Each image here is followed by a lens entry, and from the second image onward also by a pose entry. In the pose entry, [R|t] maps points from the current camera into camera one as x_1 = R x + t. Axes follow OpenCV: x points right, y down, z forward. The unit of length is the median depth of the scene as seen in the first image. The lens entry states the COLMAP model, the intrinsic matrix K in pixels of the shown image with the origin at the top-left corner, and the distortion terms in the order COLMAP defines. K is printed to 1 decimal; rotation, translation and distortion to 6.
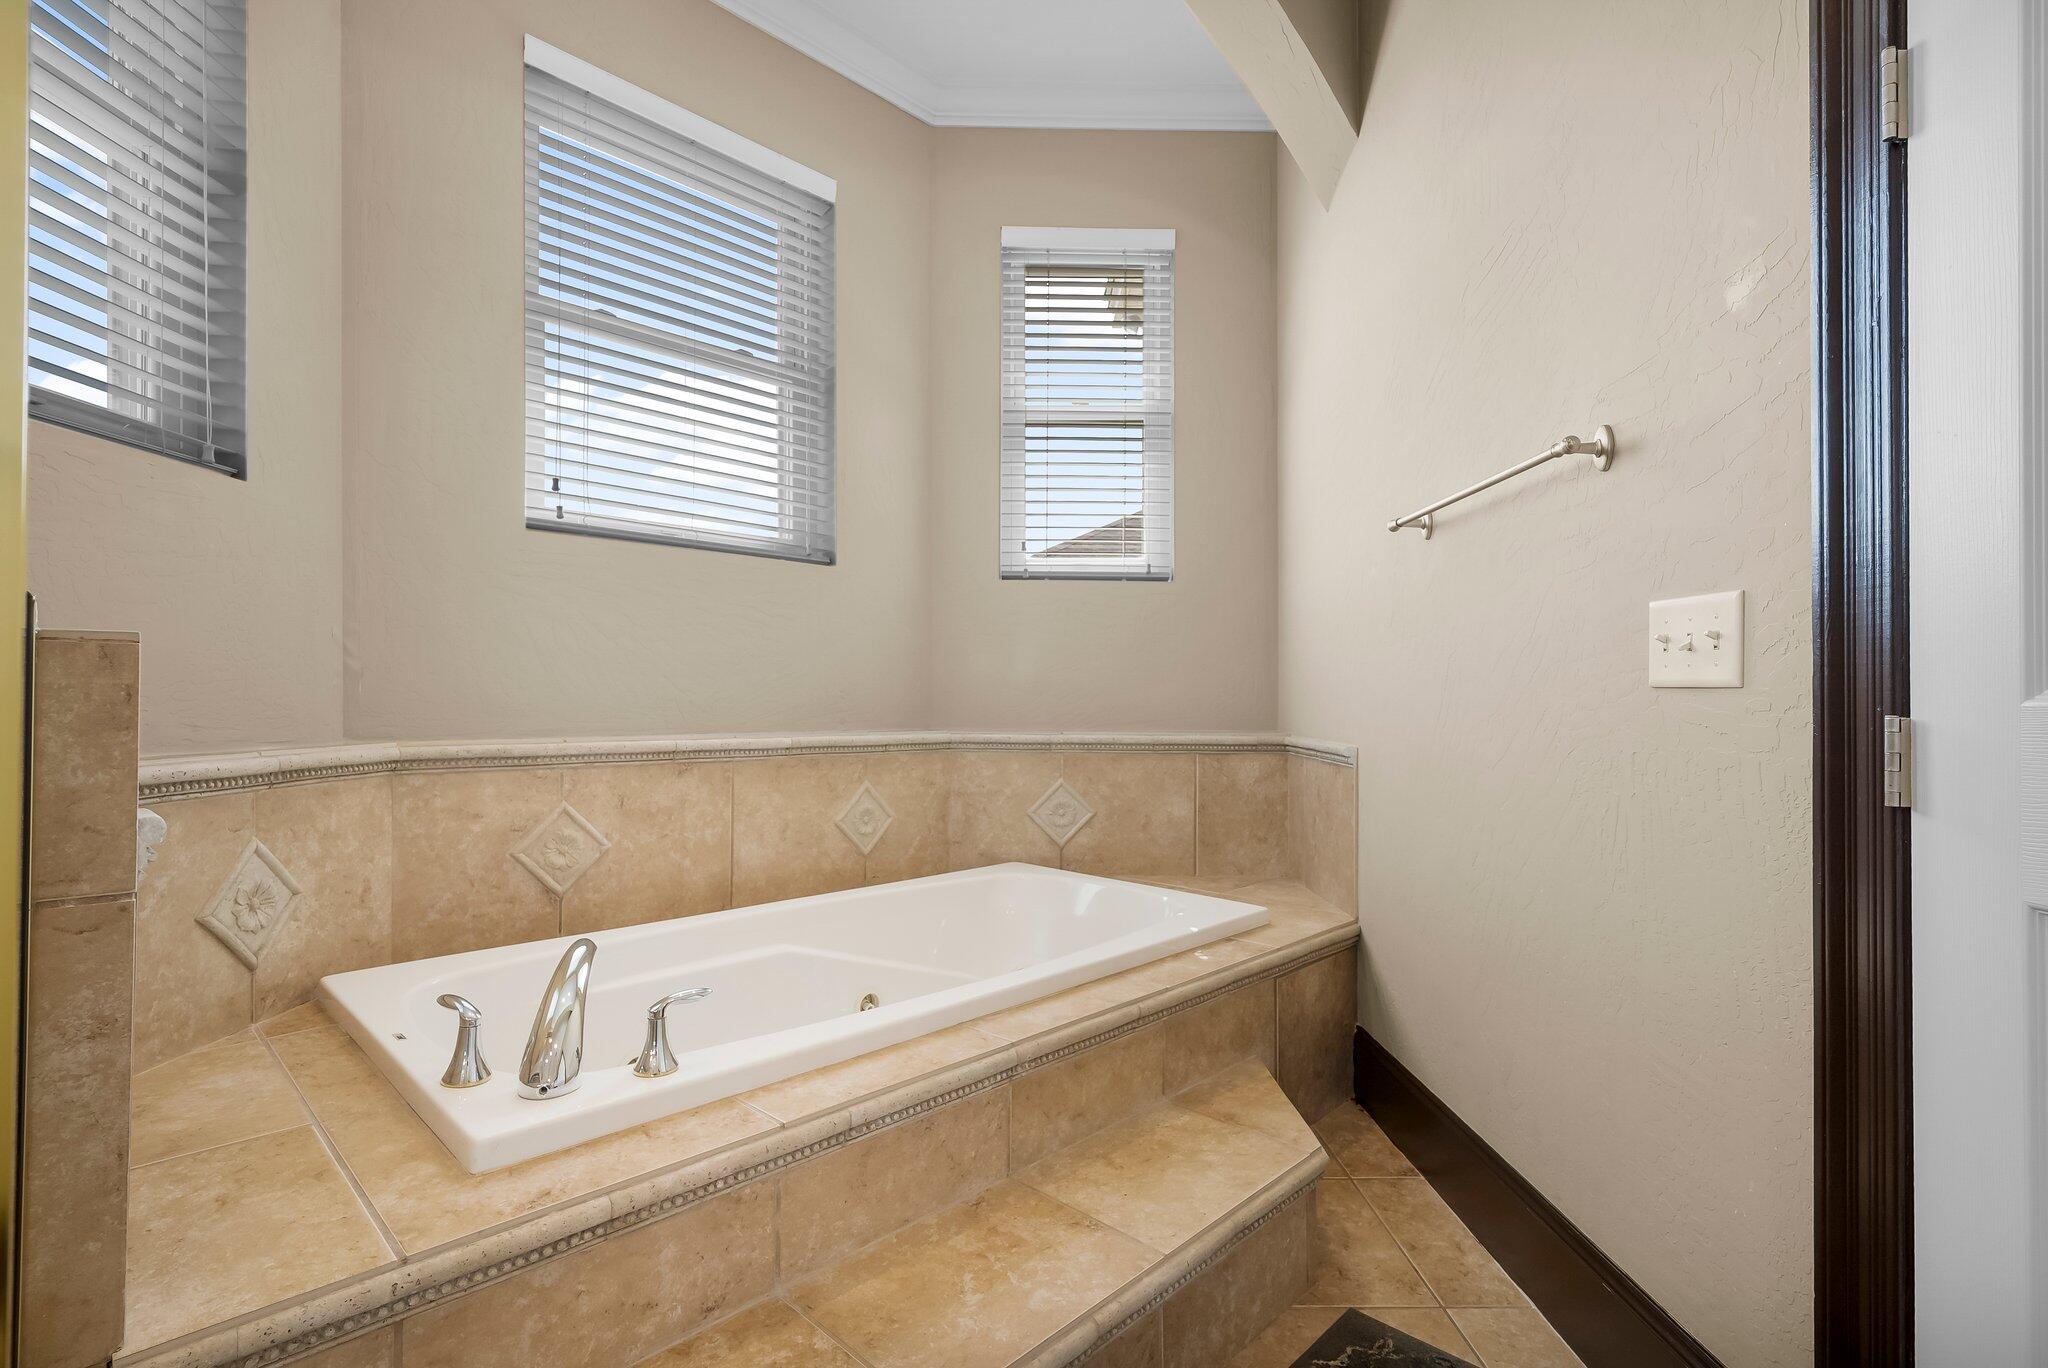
lens RADIAL K [[947.8, 0, 1024.3], [0, 947.8, 694.3], [0, 0, 1]] dist [0.000811, -0.000080]
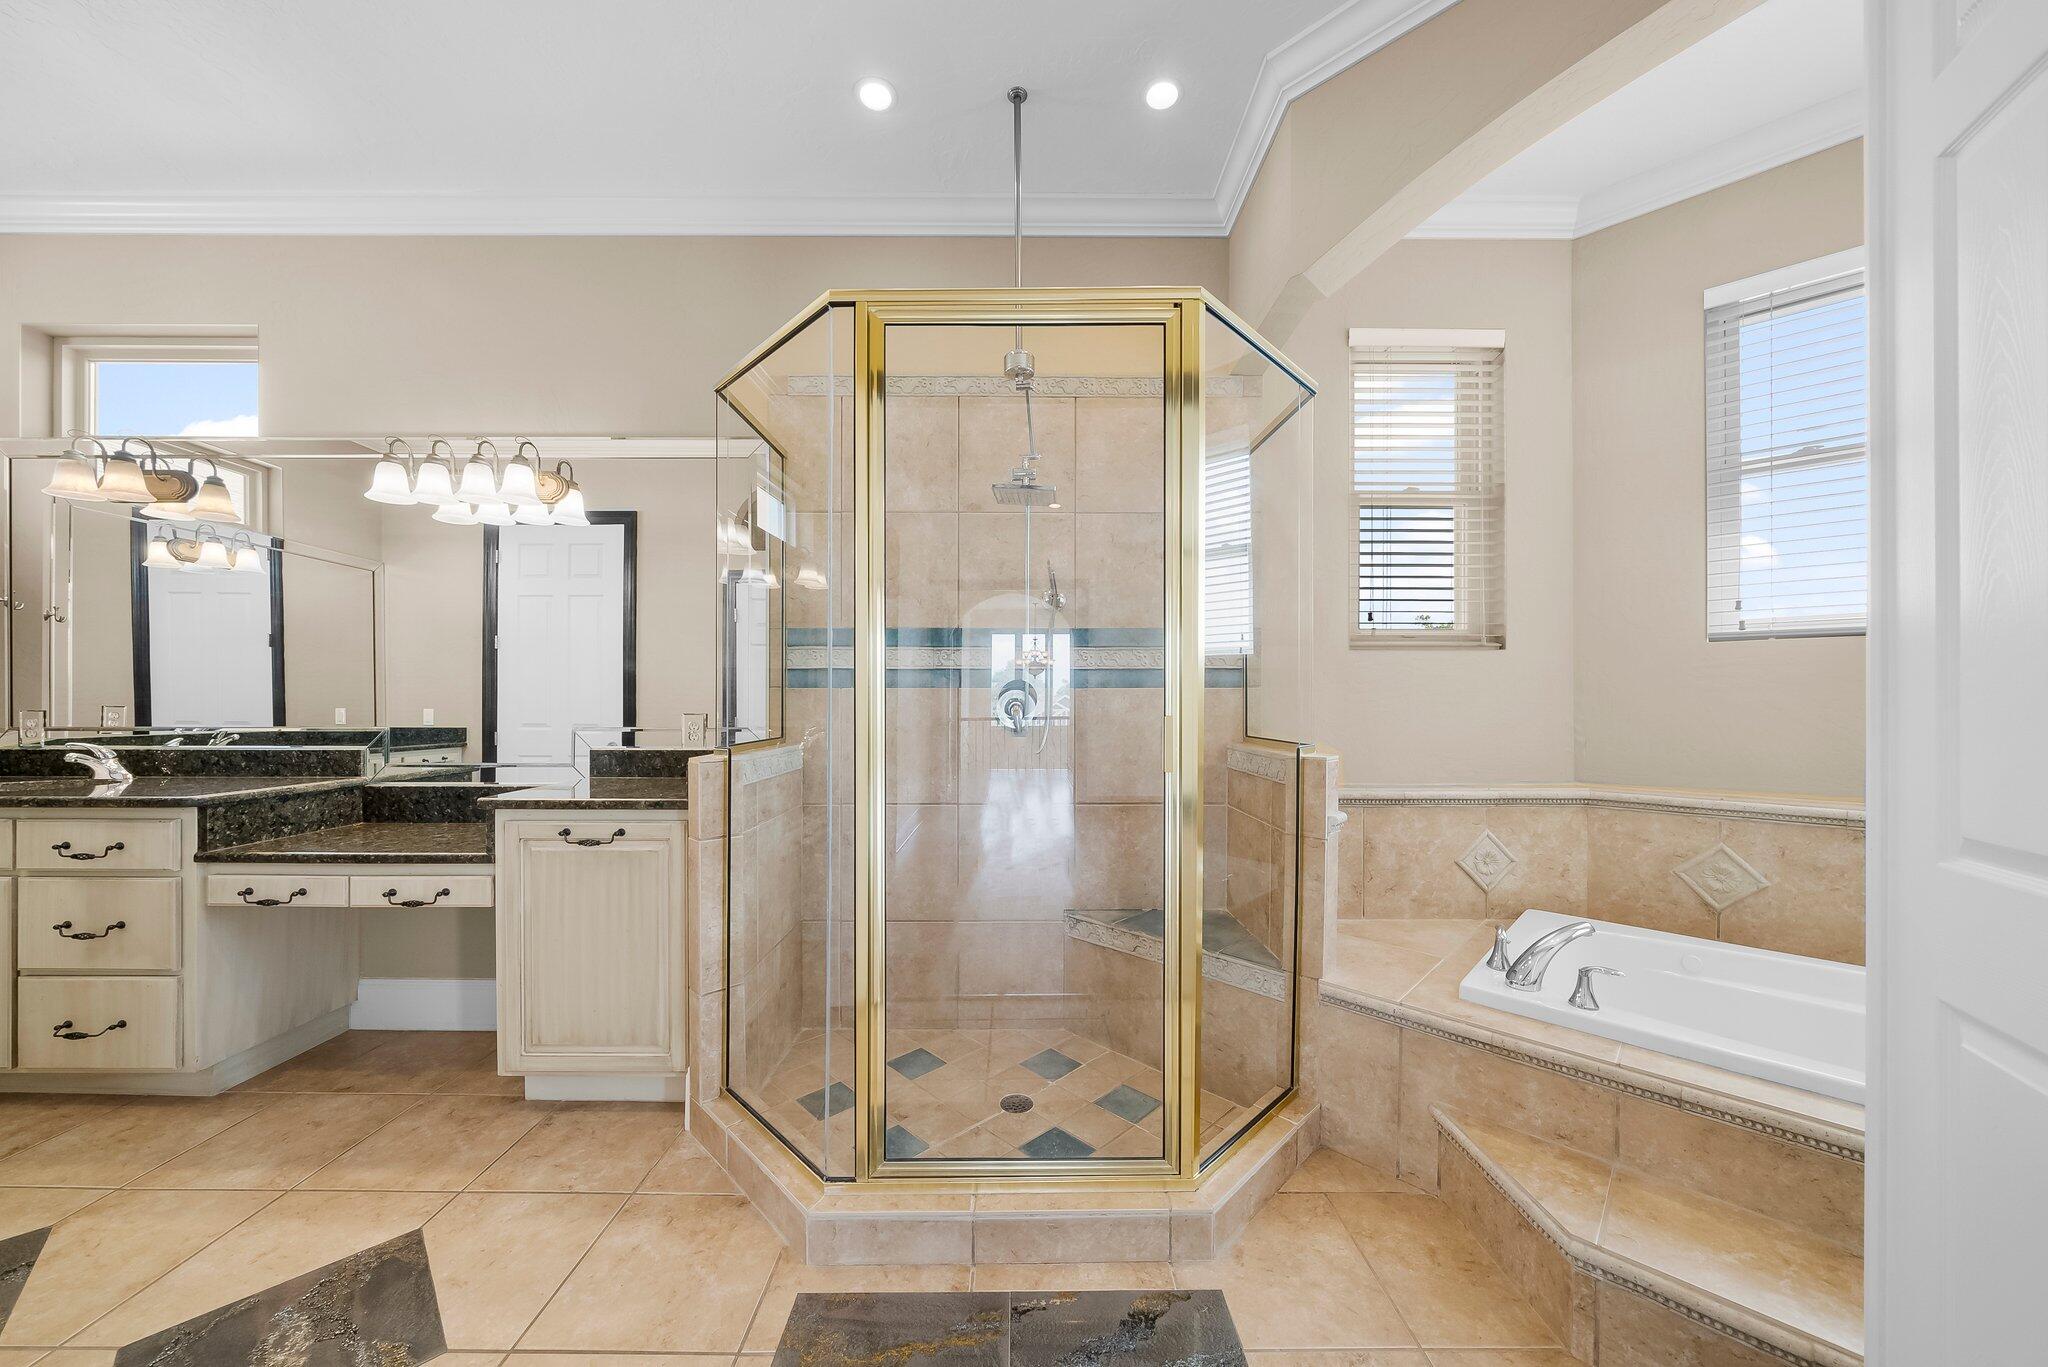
lens RADIAL K [[714.4, 0, 1025.9], [0, 714.4, 706.8], [0, 0, 1]] dist [-0.007940, 0.000785]
pose [[0.002023, 0.004306, -0.999989, 0.592101], [0.003712, 0.999984, 0.004314, -0.101318], [0.999991, -0.003721, 0.002007, -0.005997]]
